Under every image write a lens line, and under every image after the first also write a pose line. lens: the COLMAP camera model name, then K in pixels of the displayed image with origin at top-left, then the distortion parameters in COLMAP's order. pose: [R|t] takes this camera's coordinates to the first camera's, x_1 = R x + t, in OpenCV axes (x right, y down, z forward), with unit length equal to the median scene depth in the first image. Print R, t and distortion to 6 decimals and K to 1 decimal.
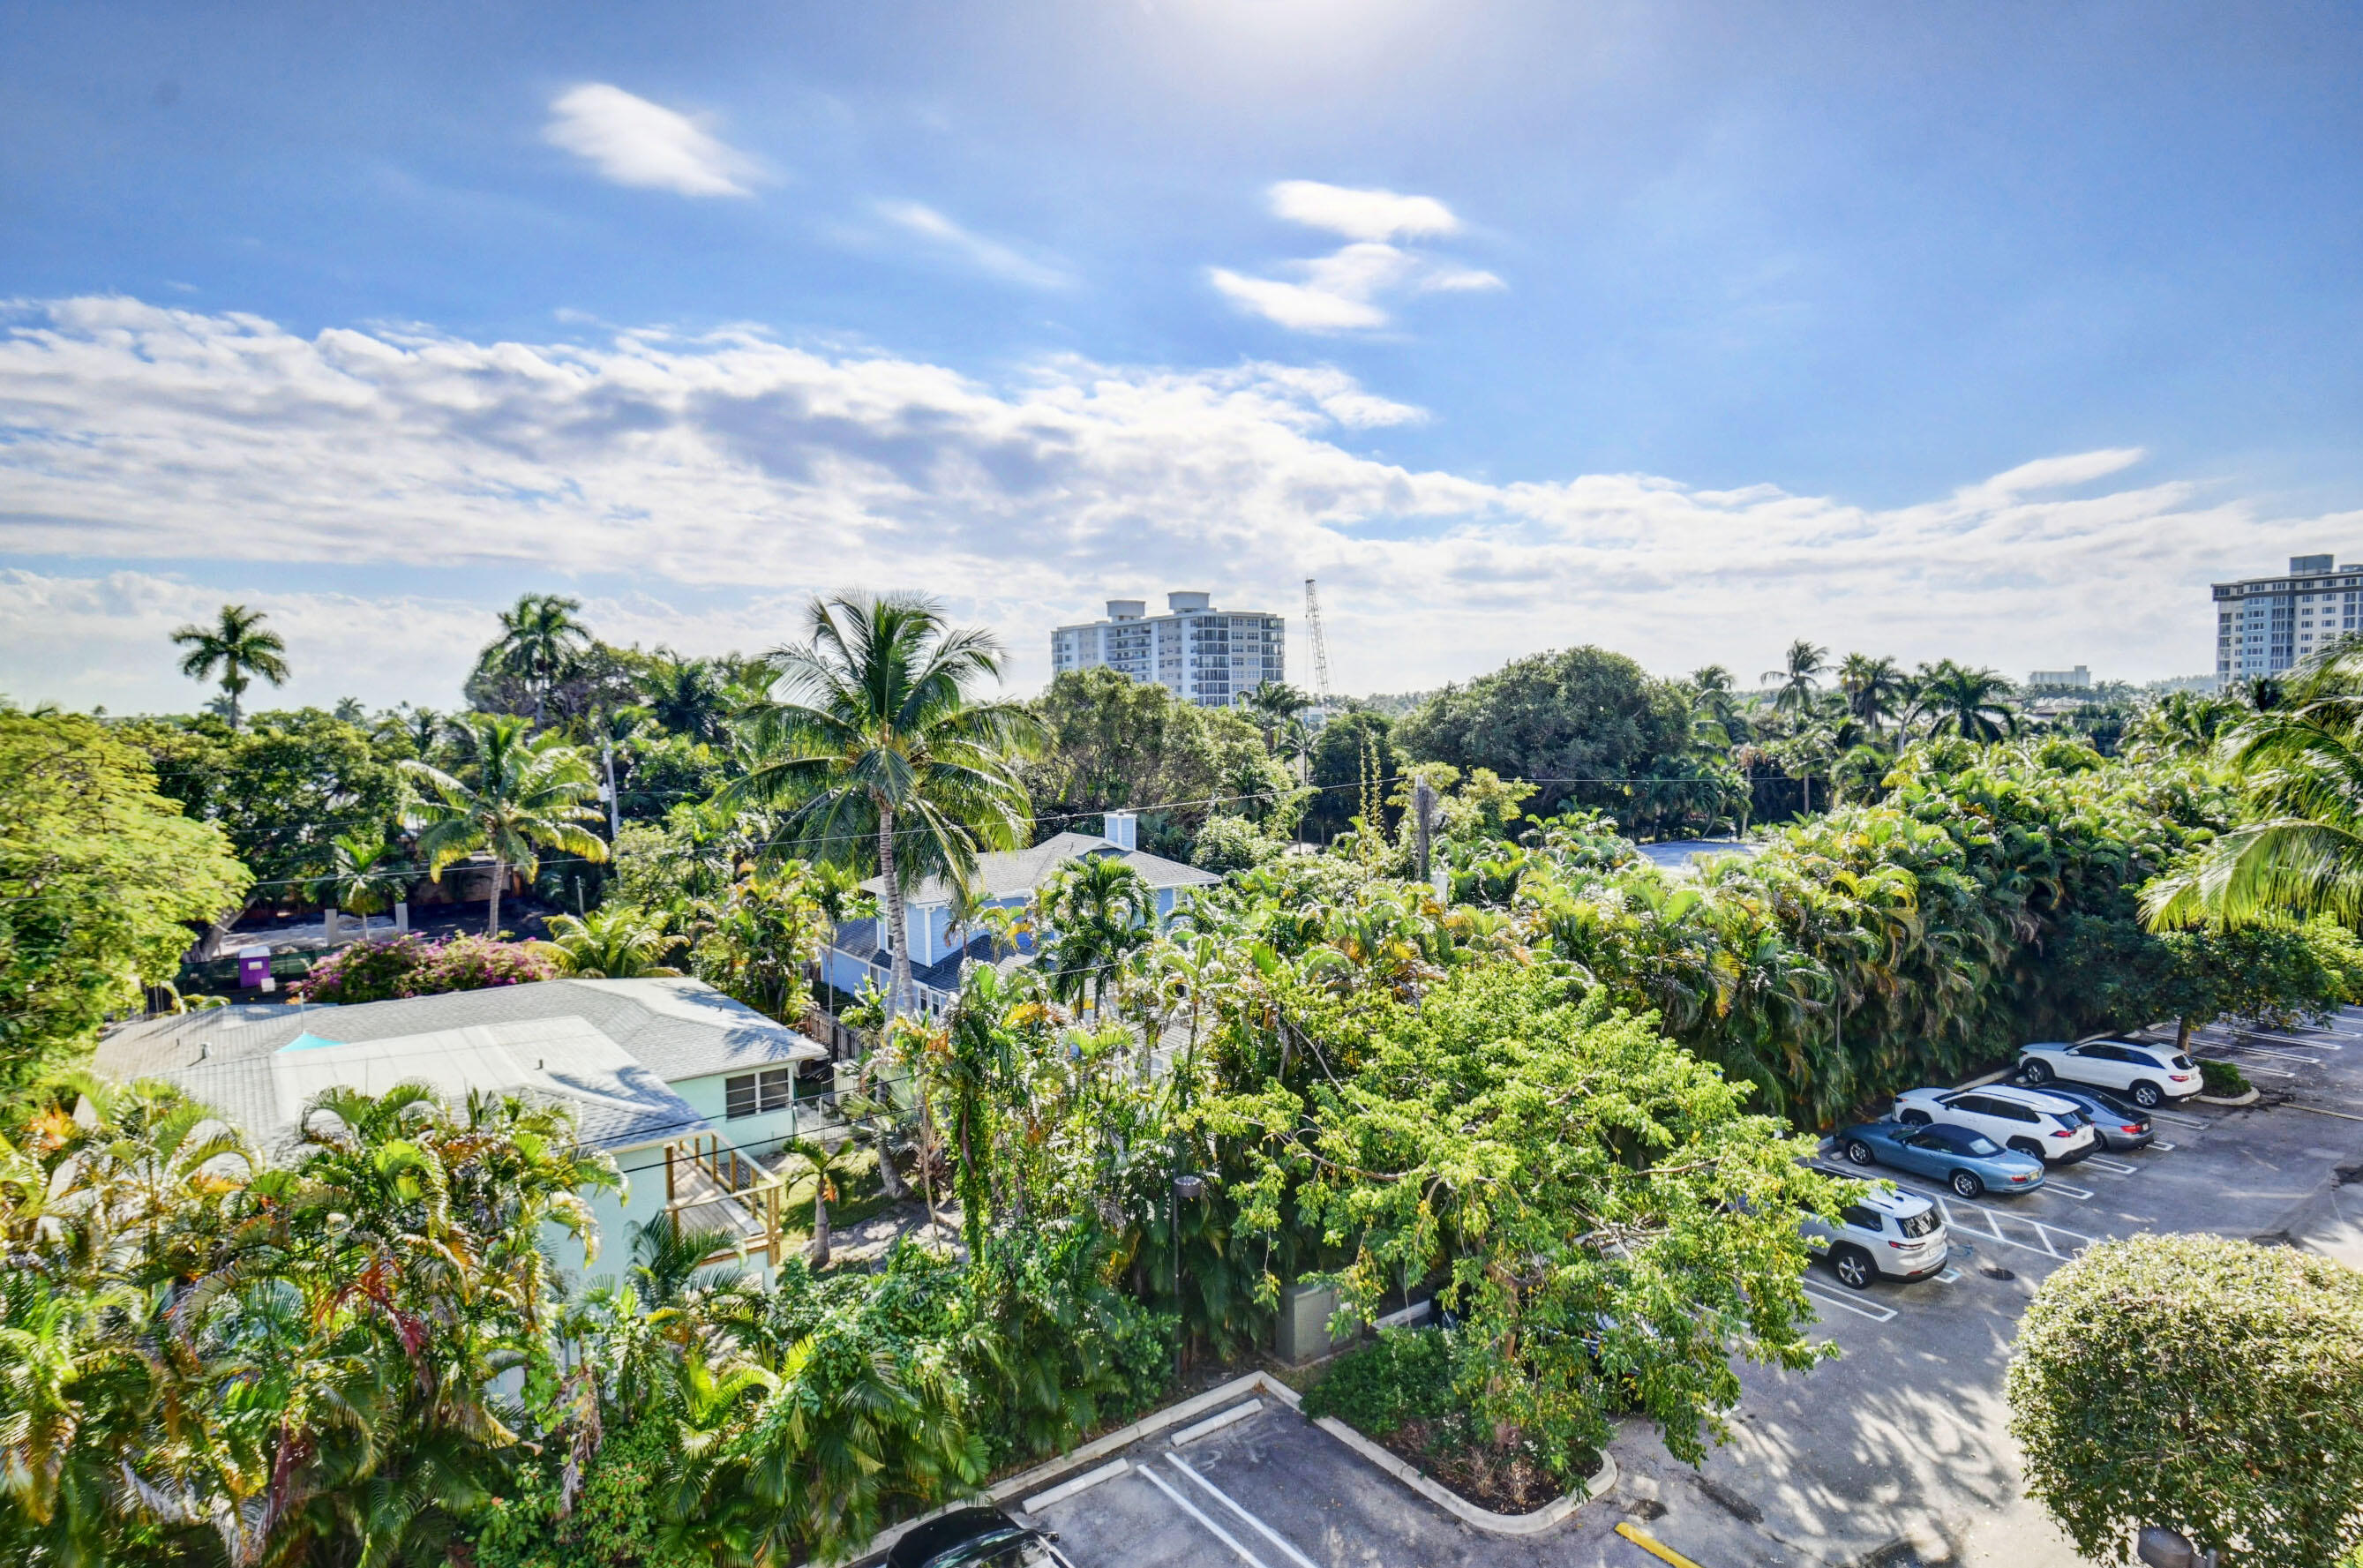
lens RADIAL K [[1309.6, 0, 1186.9], [0, 1309.6, 785.2], [0, 0, 1]] dist [0.004257, -0.021094]
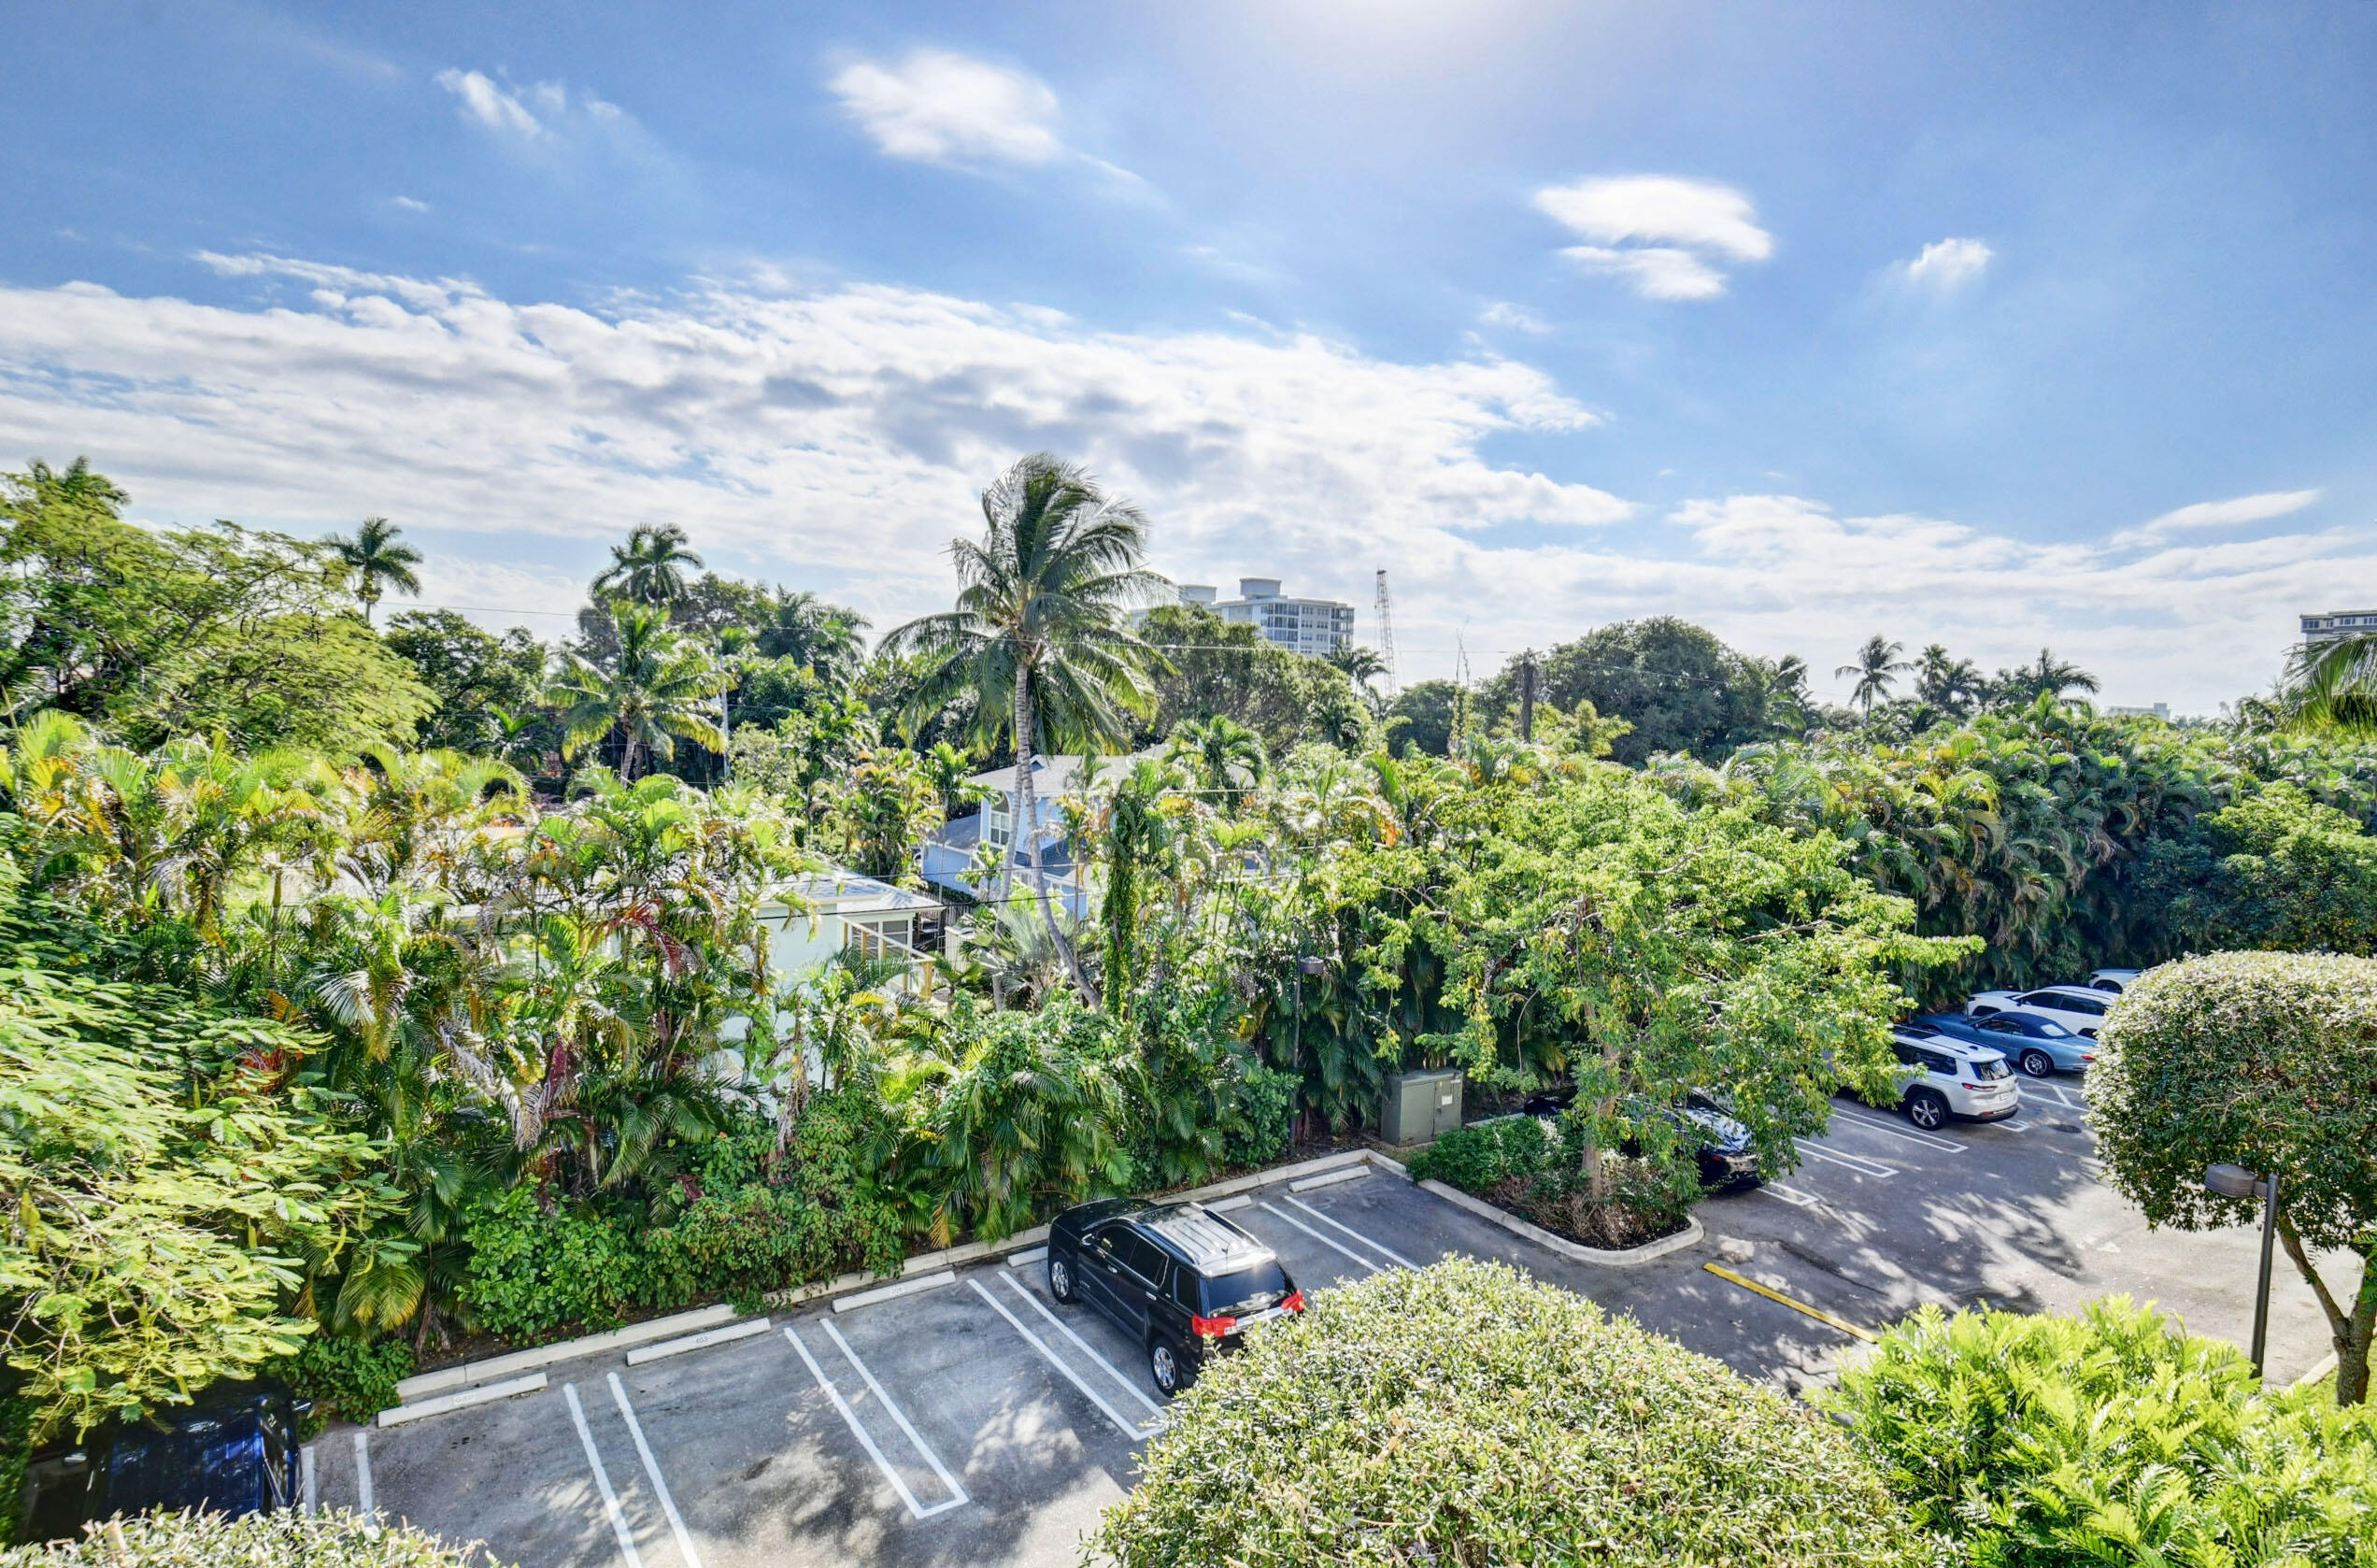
lens RADIAL K [[1300.1, 0, 1188.5], [0, 1300.1, 784.0], [0, 0, 1]] dist [0.015853, -0.033777]
pose [[0.997973, 0.049000, -0.040613, -0.055932], [-0.049068, 0.998795, -0.000699, 0.136863], [0.040530, 0.002691, 0.999175, -0.075882]]
